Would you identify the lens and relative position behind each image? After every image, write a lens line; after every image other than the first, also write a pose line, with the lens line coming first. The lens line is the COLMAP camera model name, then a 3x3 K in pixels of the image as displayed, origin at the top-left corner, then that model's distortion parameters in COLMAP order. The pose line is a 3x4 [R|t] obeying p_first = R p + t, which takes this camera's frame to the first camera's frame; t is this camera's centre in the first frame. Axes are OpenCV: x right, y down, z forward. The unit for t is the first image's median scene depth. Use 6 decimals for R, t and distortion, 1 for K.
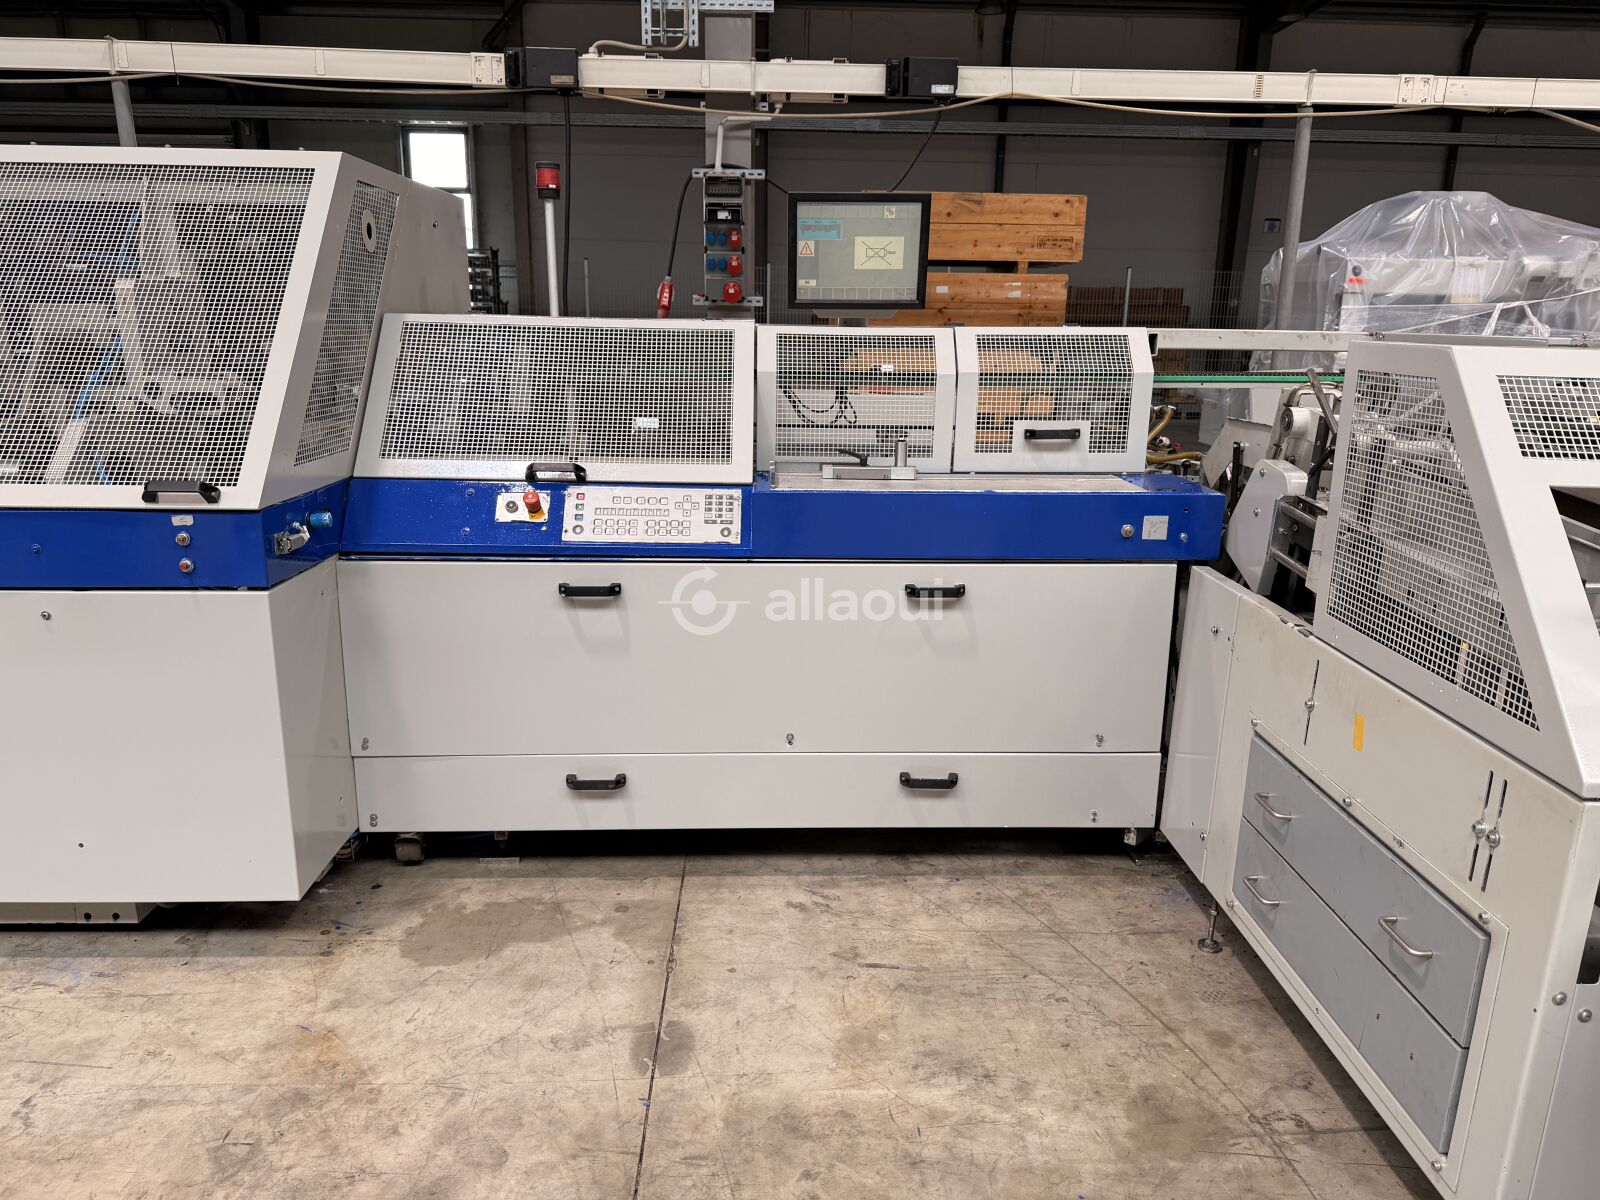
lens RADIAL K [[1133.9, 0, 797.4], [0, 1133.9, 602.9], [0, 0, 1]] dist [0.024935, -0.033125]
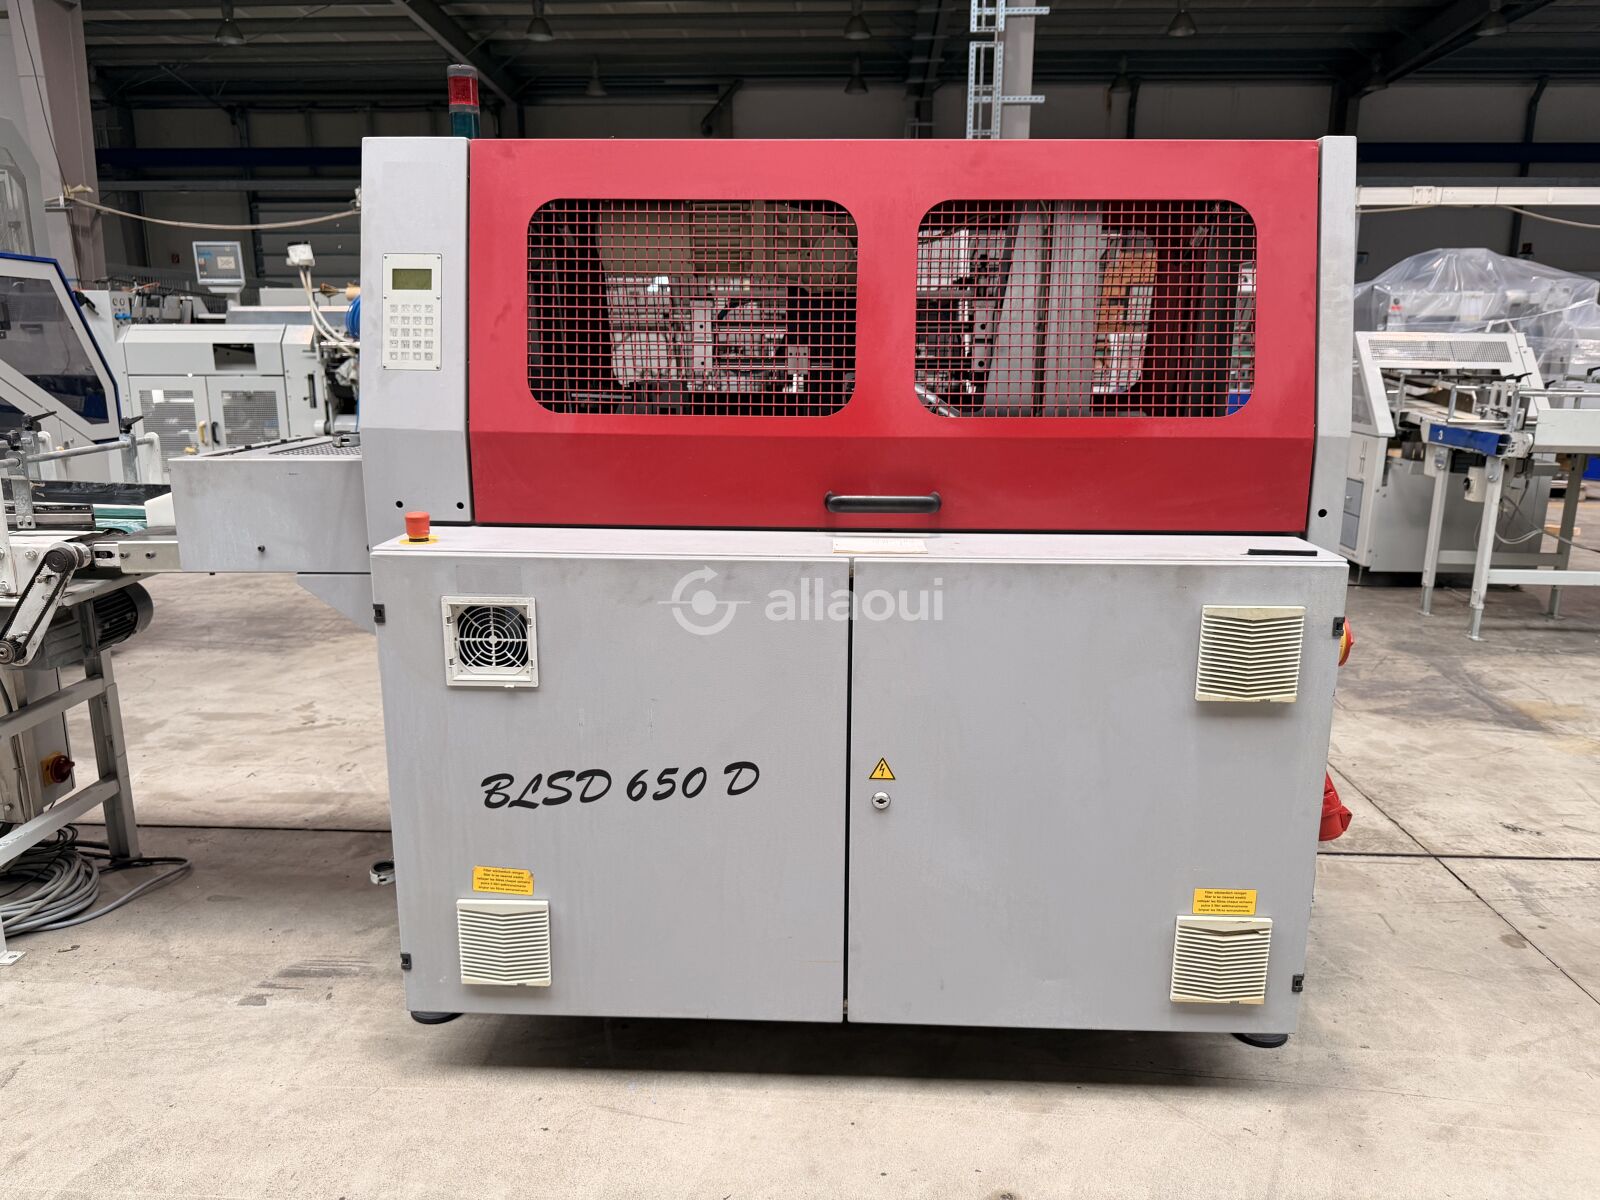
lens RADIAL K [[1139.5, 0, 802.7], [0, 1139.5, 606.9], [0, 0, 1]] dist [0.009745, -0.020652]
pose [[0.997287, 0.003346, -0.073534, -0.499539], [-0.004885, 0.999773, -0.020754, 0.398859], [0.073448, 0.021057, 0.997077, -1.485848]]
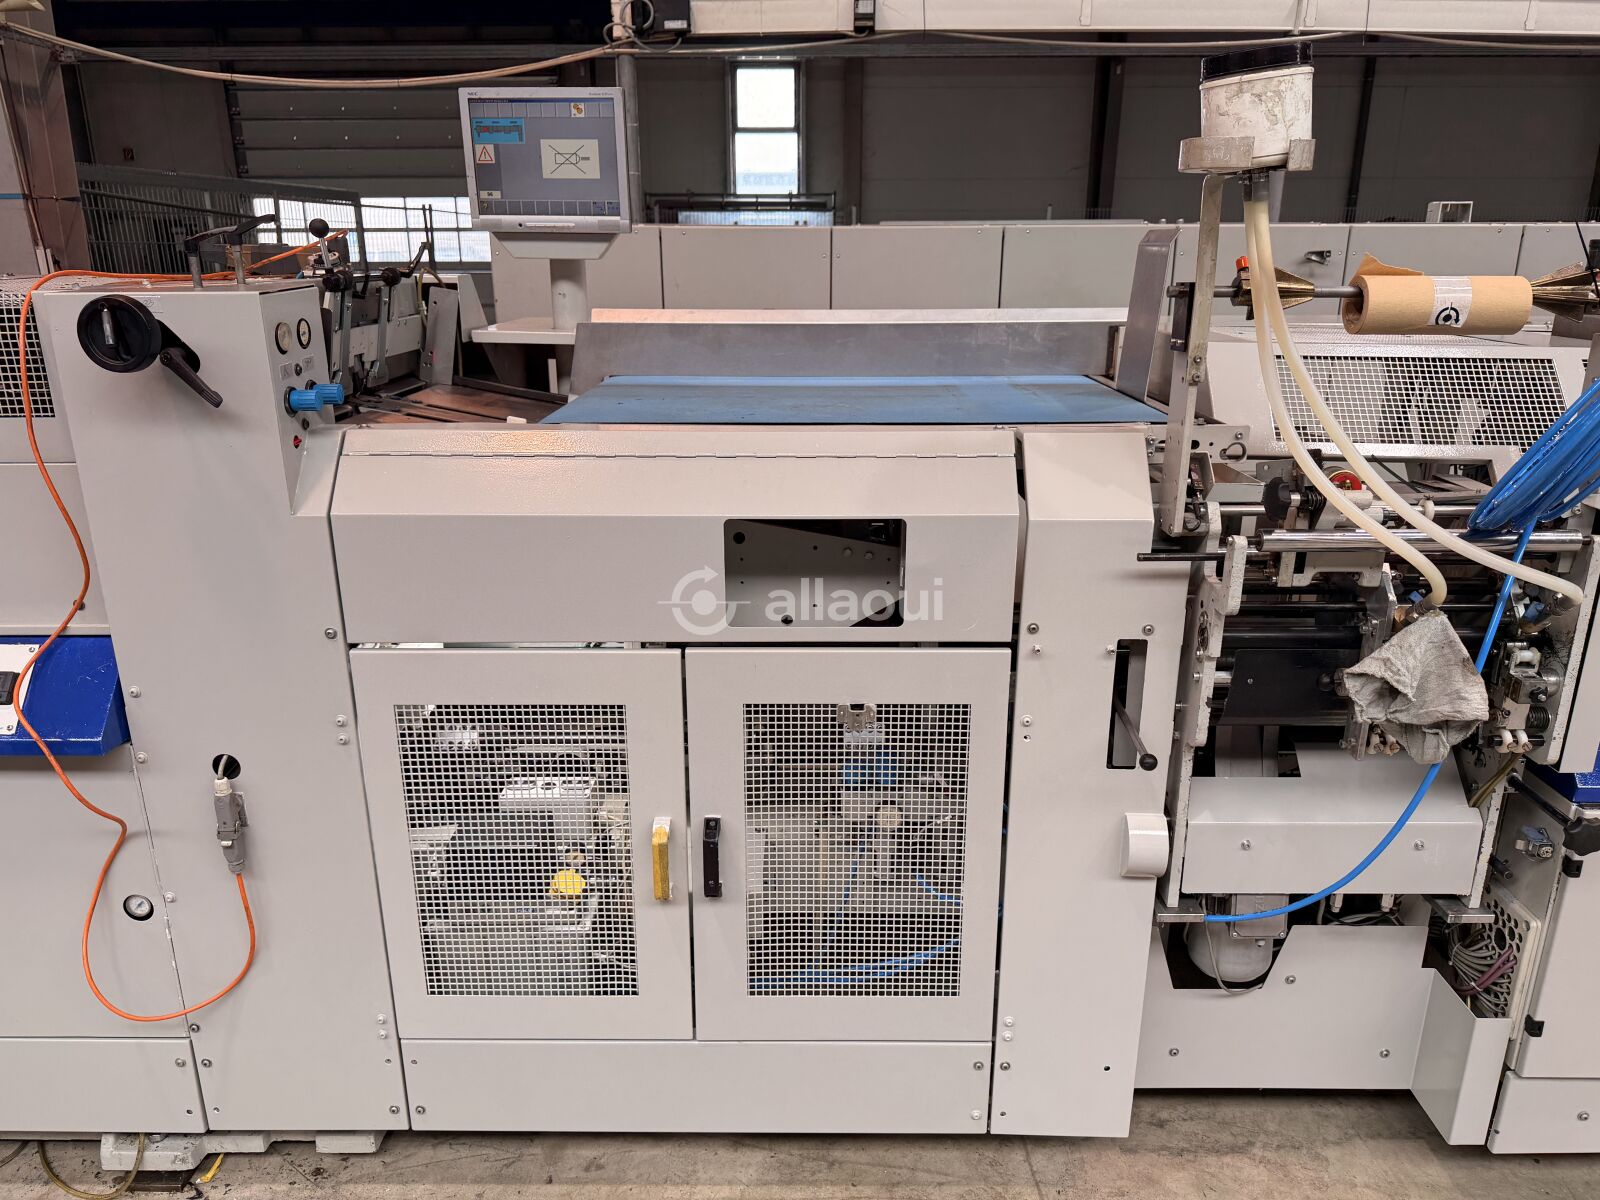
lens RADIAL K [[1133.9, 0, 797.4], [0, 1133.9, 602.9], [0, 0, 1]] dist [0.024935, -0.033125]
pose [[0.999188, -0.005954, -0.039836, -1.802279], [0.008317, 0.998200, 0.059399, -0.166404], [0.039411, -0.059682, 0.997439, 0.179535]]
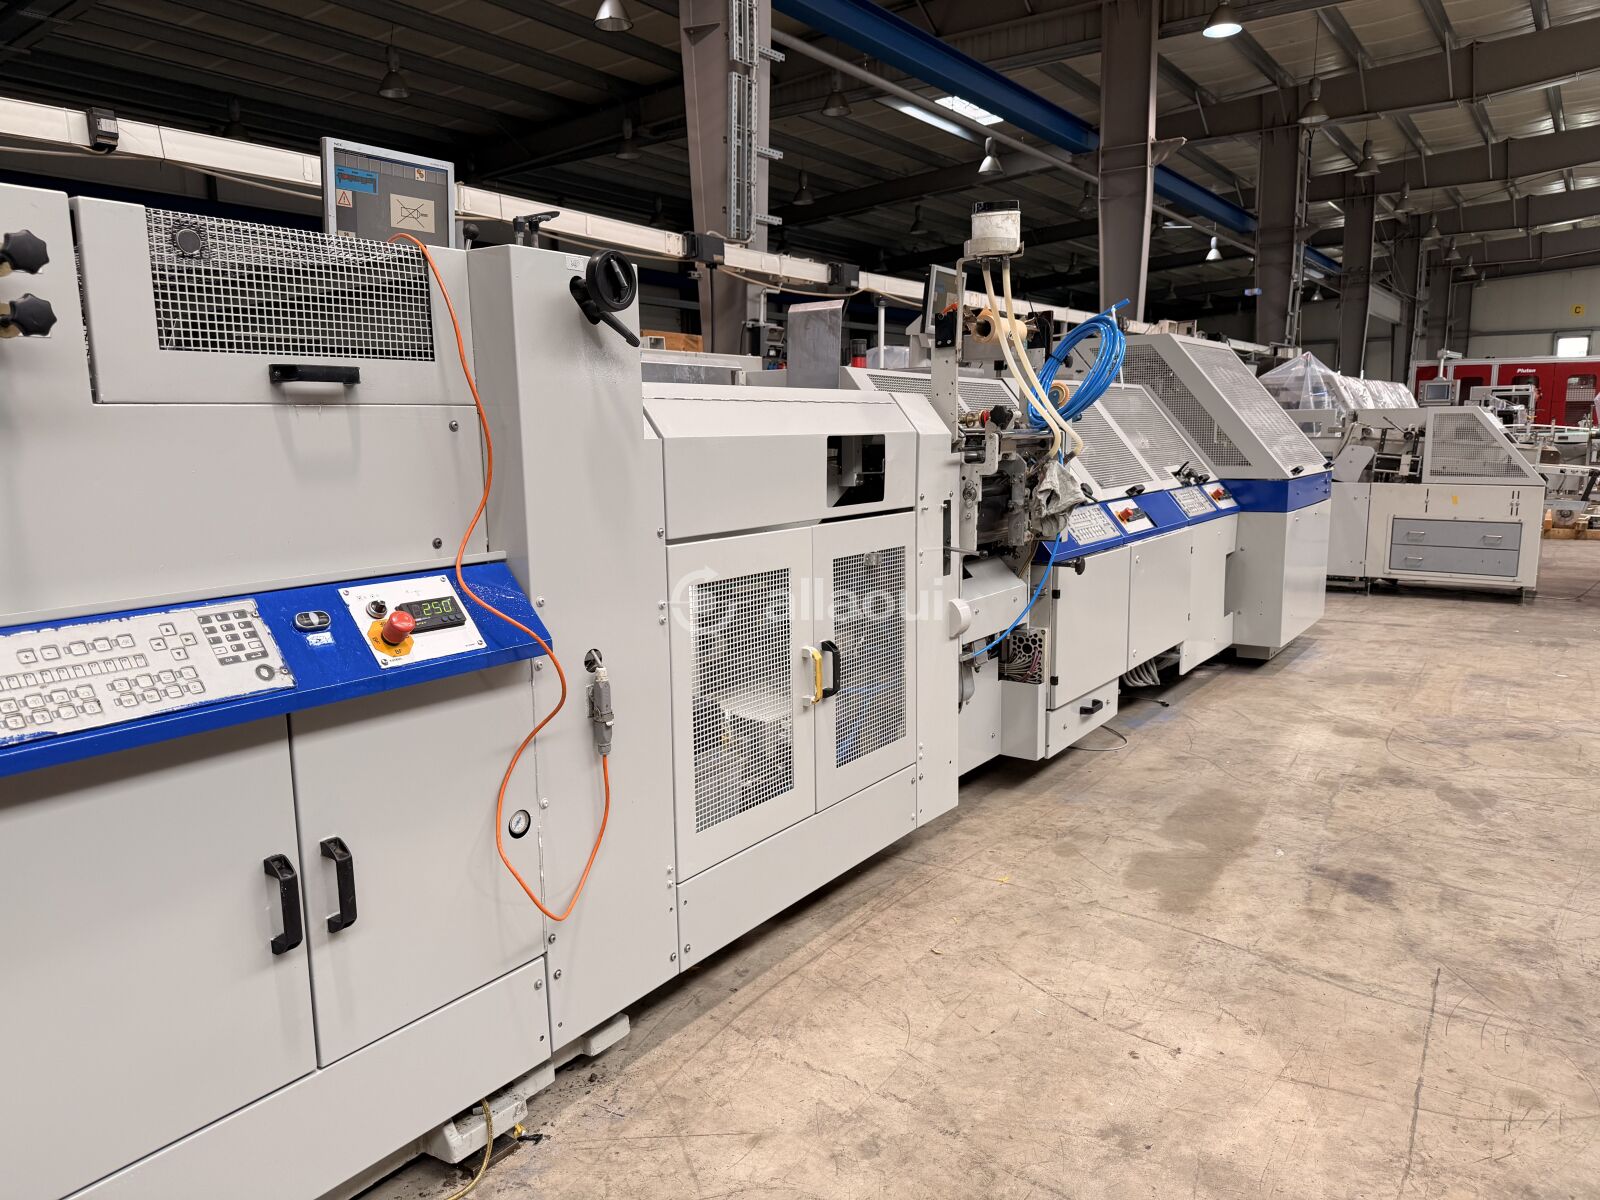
lens RADIAL K [[1133.9, 0, 797.4], [0, 1133.9, 602.9], [0, 0, 1]] dist [0.024935, -0.033125]
pose [[0.595569, -0.148802, 0.789402, -2.557121], [0.221922, 0.974927, 0.016343, -0.070602], [-0.772041, 0.165453, 0.613659, 0.226467]]
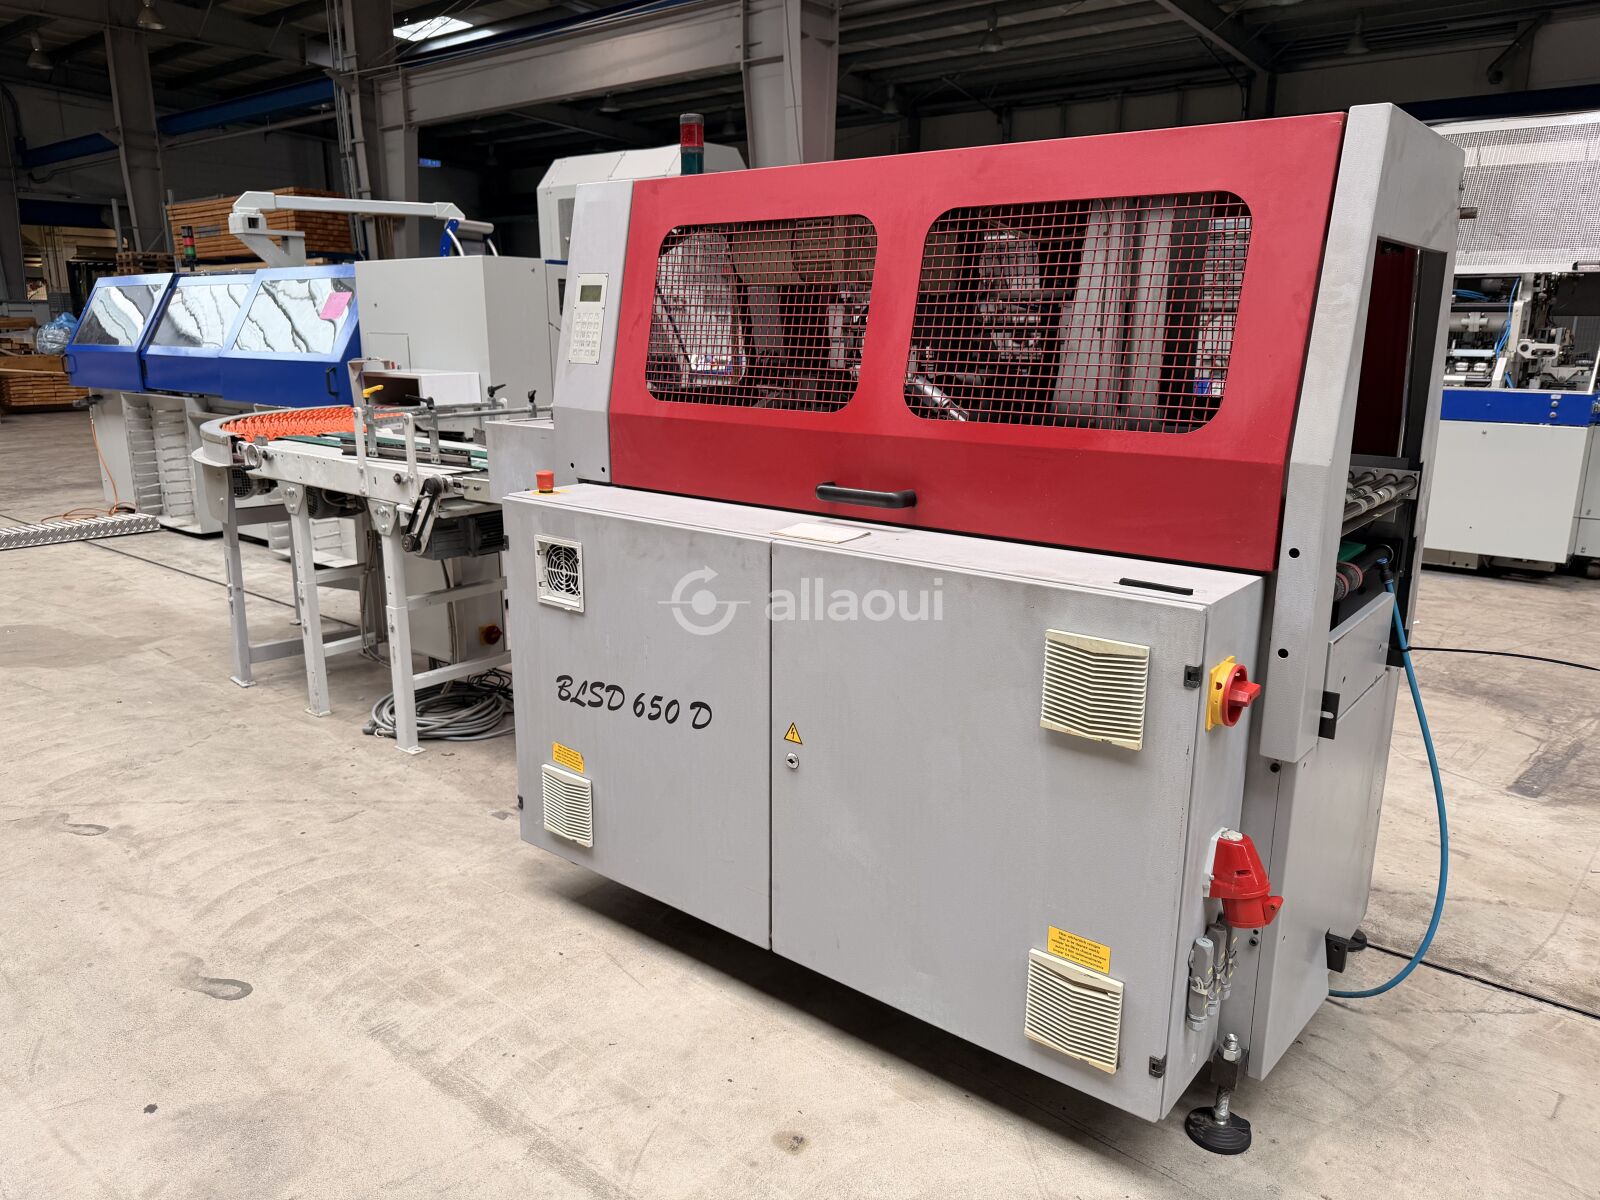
lens RADIAL K [[1133.9, 0, 797.4], [0, 1133.9, 602.9], [0, 0, 1]] dist [0.024935, -0.033125]
pose [[0.757657, 0.144653, -0.636421, -0.099043], [-0.151174, 0.987506, 0.044479, 0.367639], [0.634904, 0.062510, 0.770058, -1.400667]]
